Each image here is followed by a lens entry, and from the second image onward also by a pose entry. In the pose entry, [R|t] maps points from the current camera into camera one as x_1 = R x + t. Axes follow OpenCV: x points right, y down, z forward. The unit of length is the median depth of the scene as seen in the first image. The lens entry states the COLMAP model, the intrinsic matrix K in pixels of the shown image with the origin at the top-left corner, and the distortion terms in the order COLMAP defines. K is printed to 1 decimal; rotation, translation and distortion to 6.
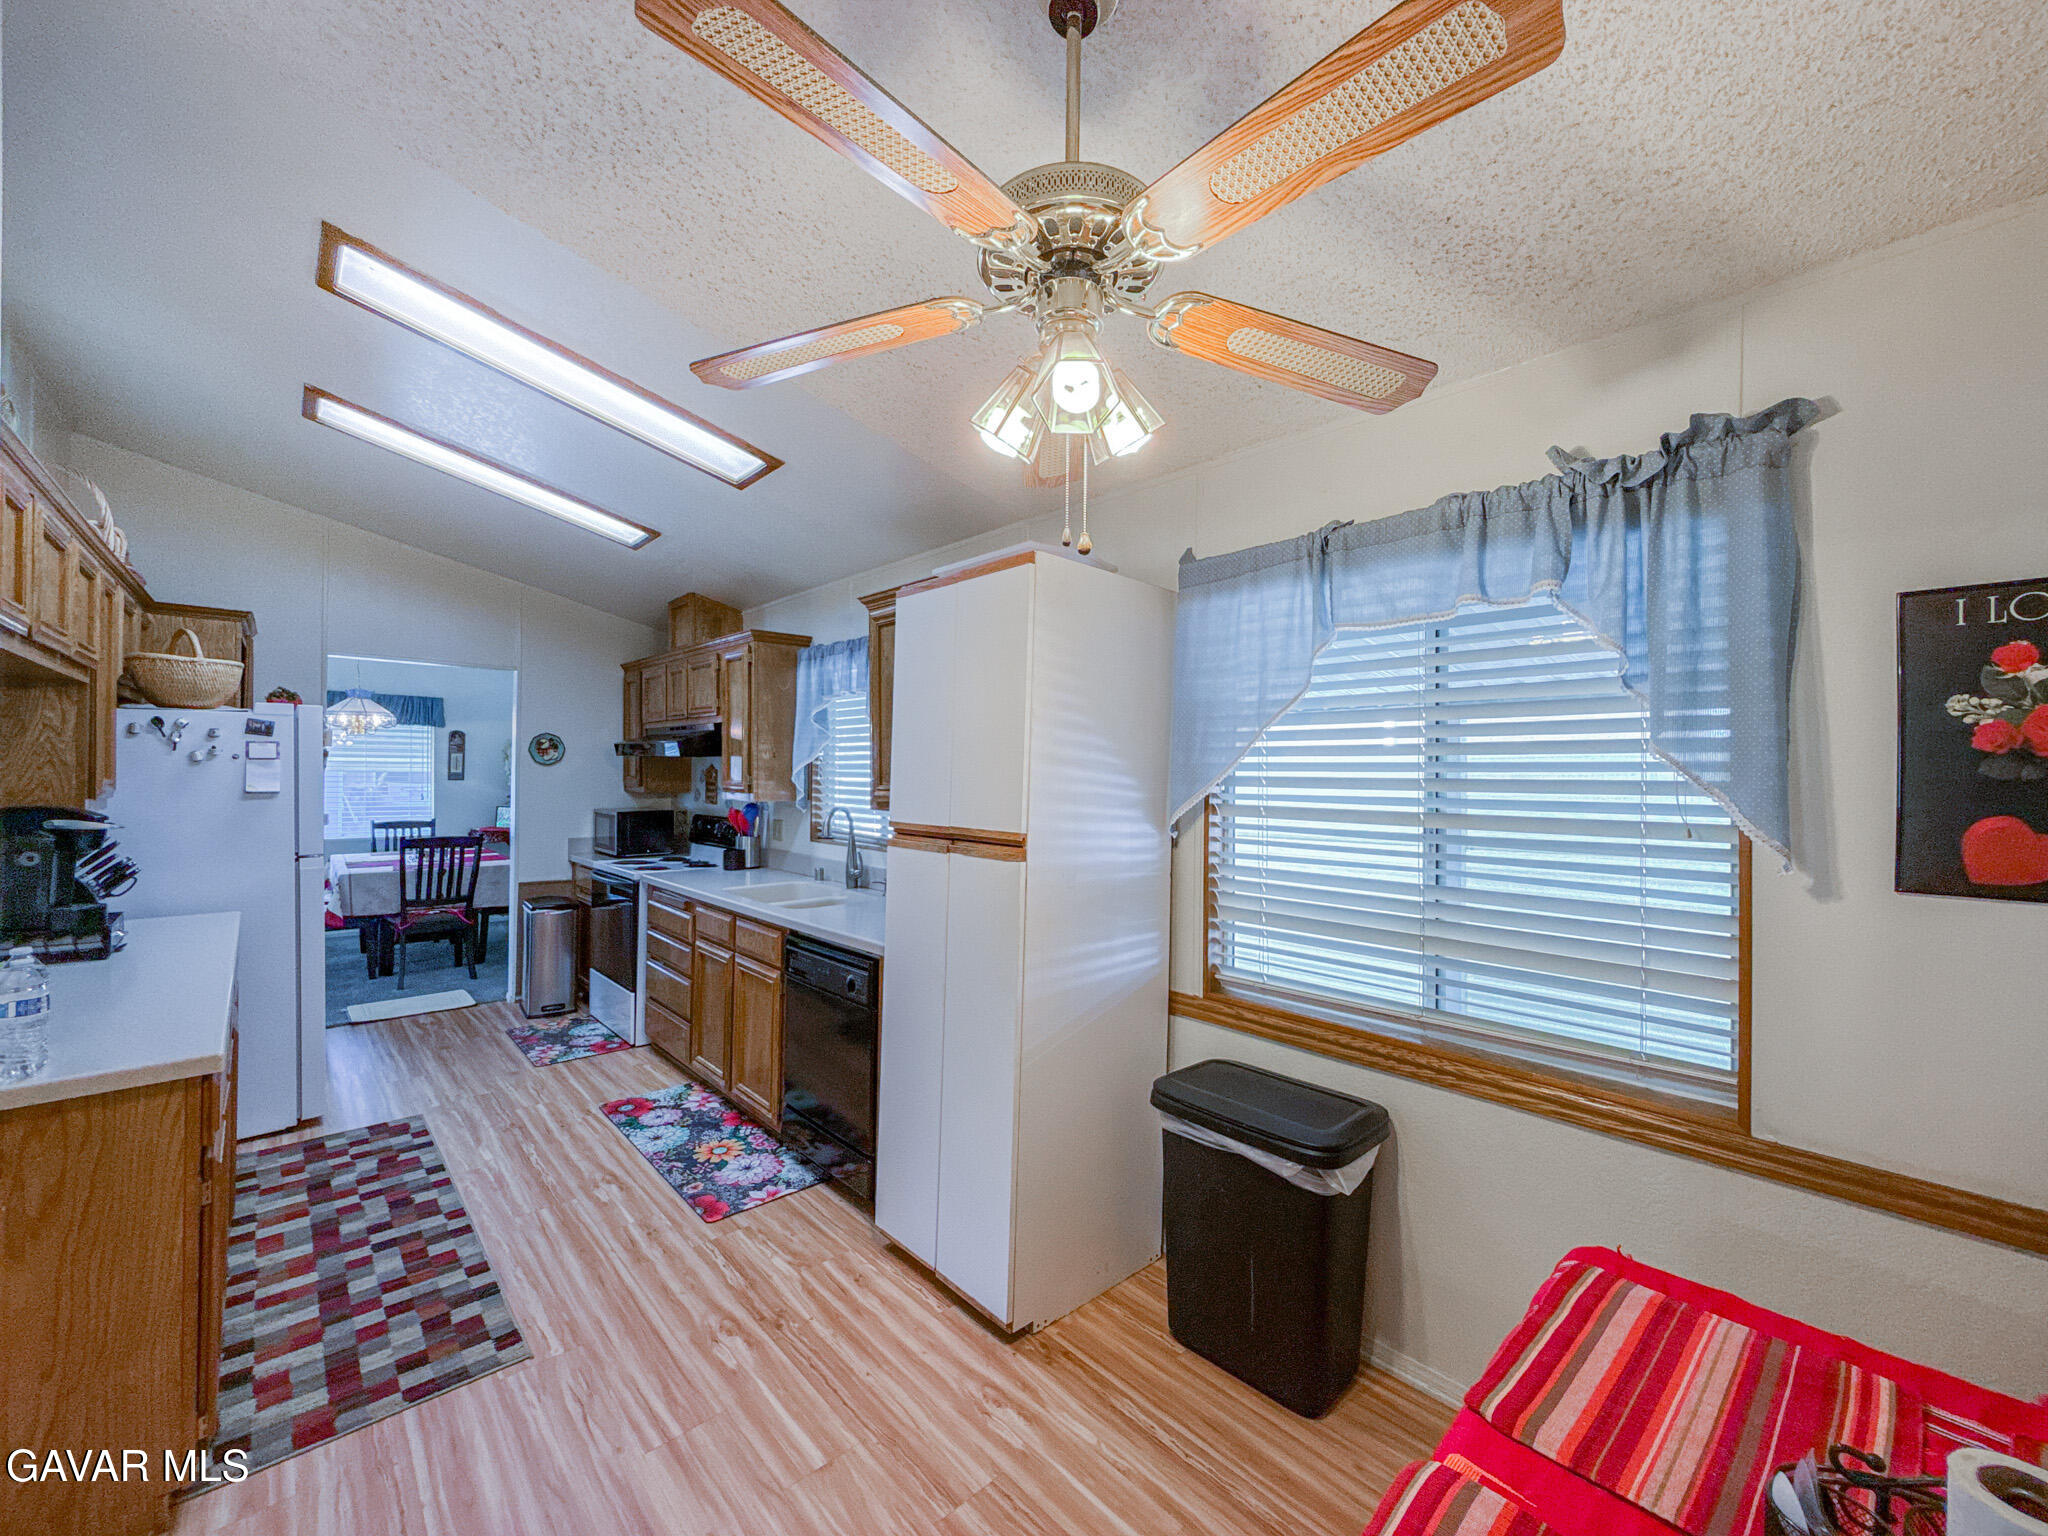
lens RADIAL K [[815.6, 0, 1037.6], [0, 815.6, 770.1], [0, 0, 1]] dist [-0.001641, -0.000306]
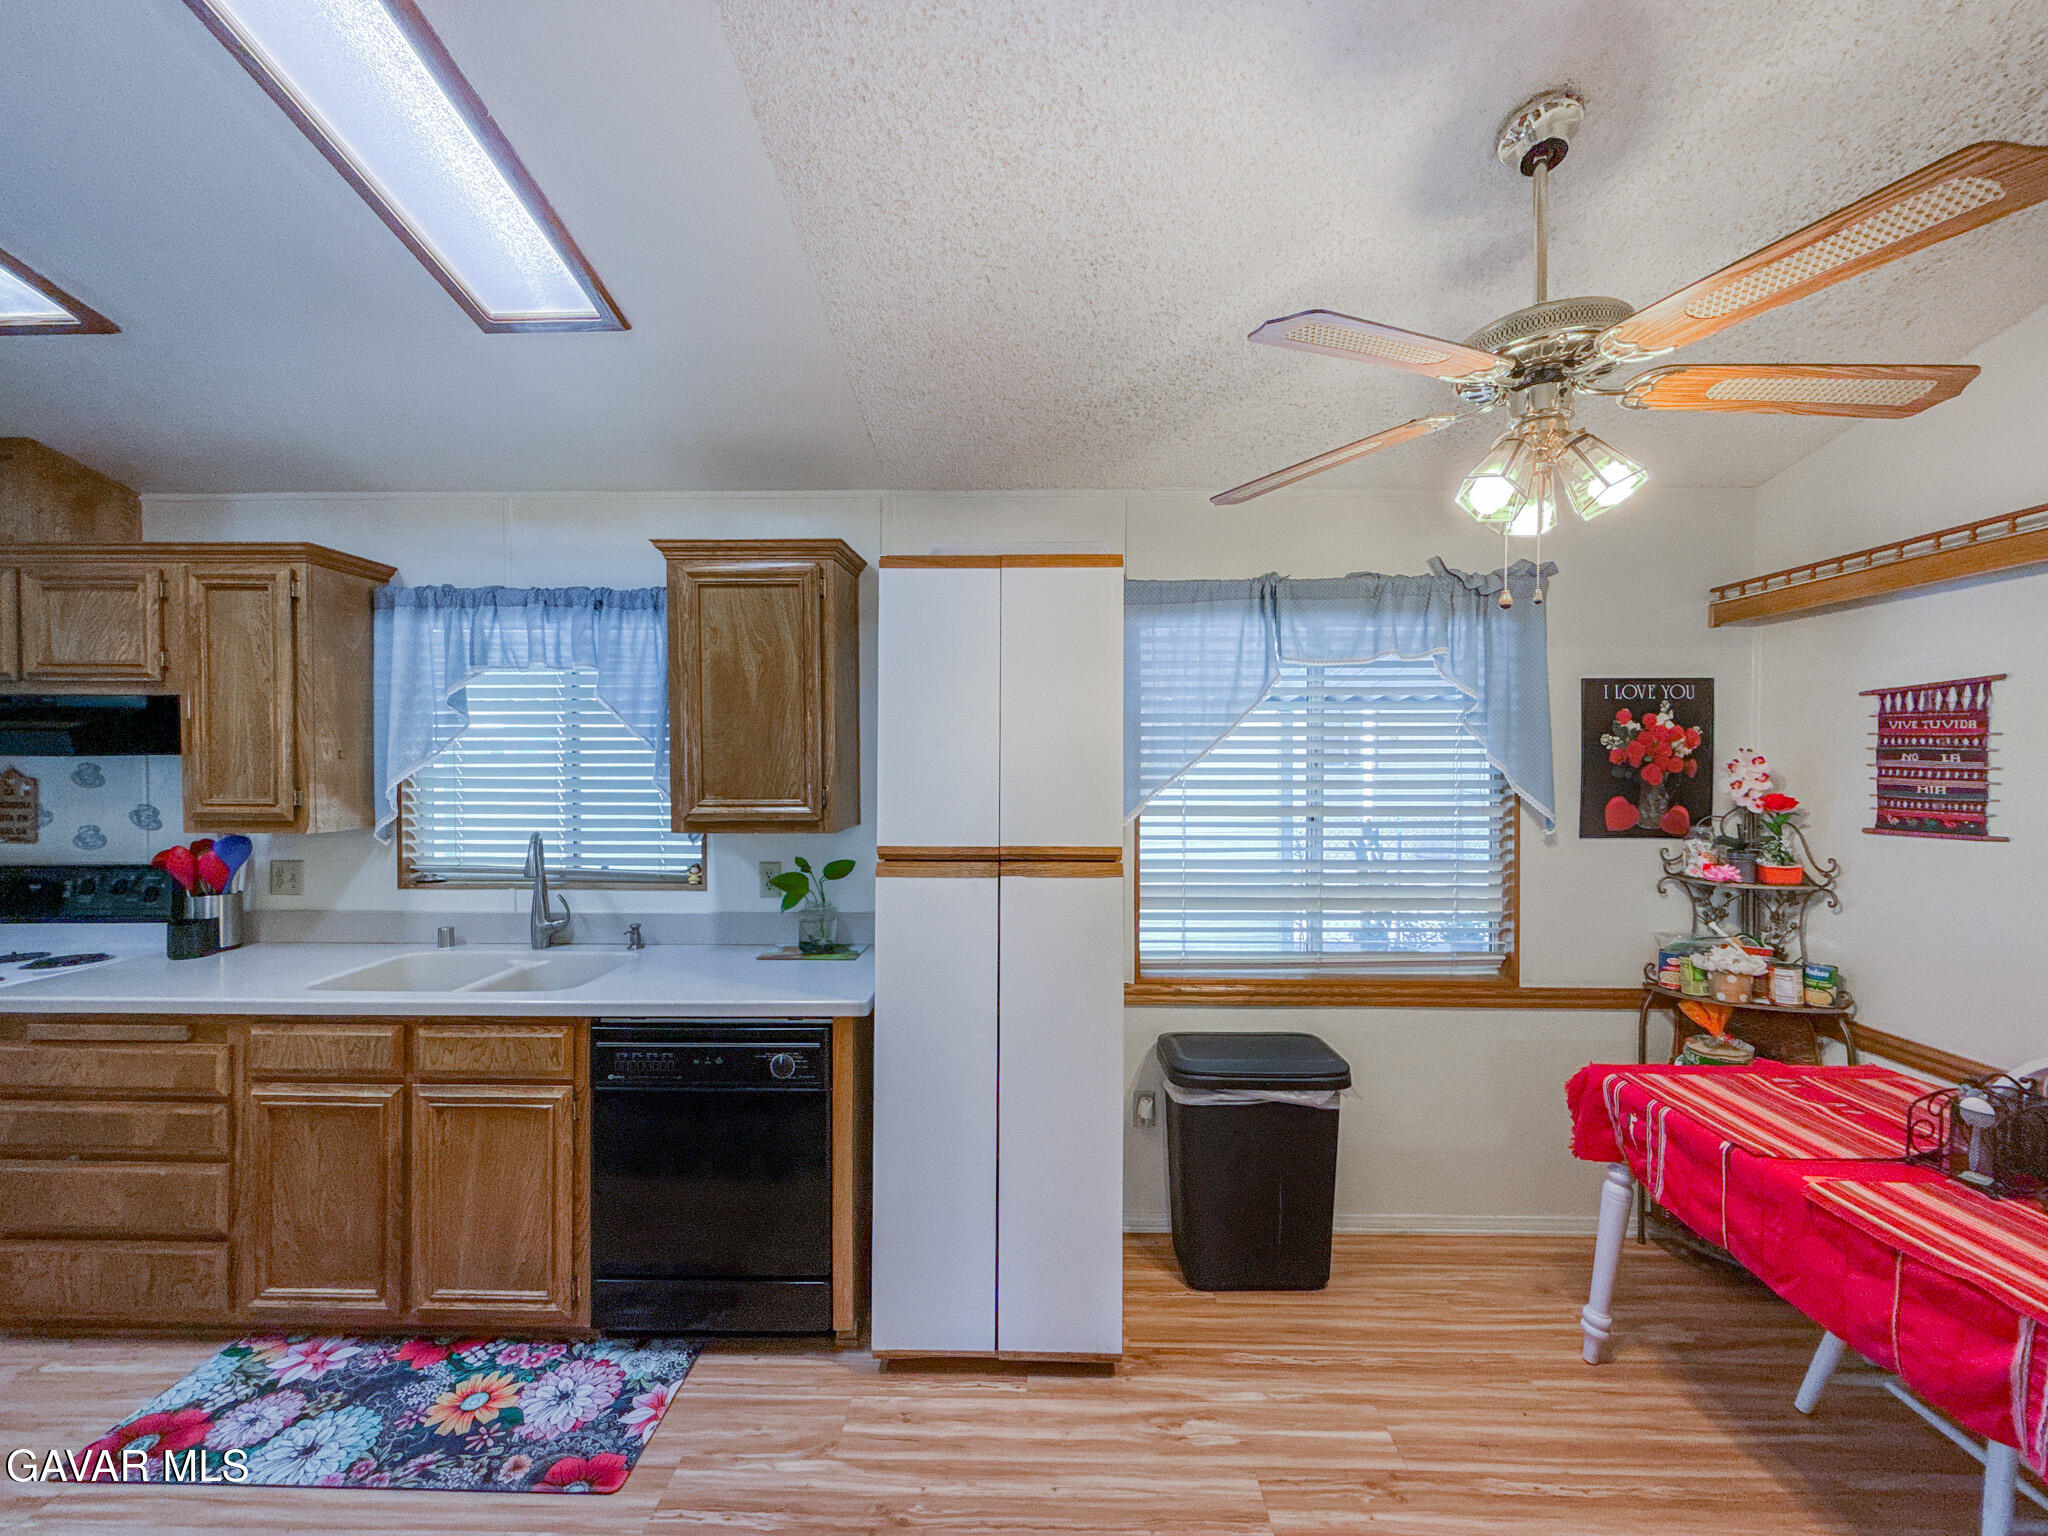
lens RADIAL K [[817.1, 0, 1030.0], [0, 817.1, 771.3], [0, 0, 1]] dist [-0.000372, 0.000029]
pose [[0.697726, -0.018551, 0.716124, -0.521983], [0.004124, 0.999752, 0.021881, -0.022455], [-0.716352, -0.012314, 0.697630, 0.267651]]
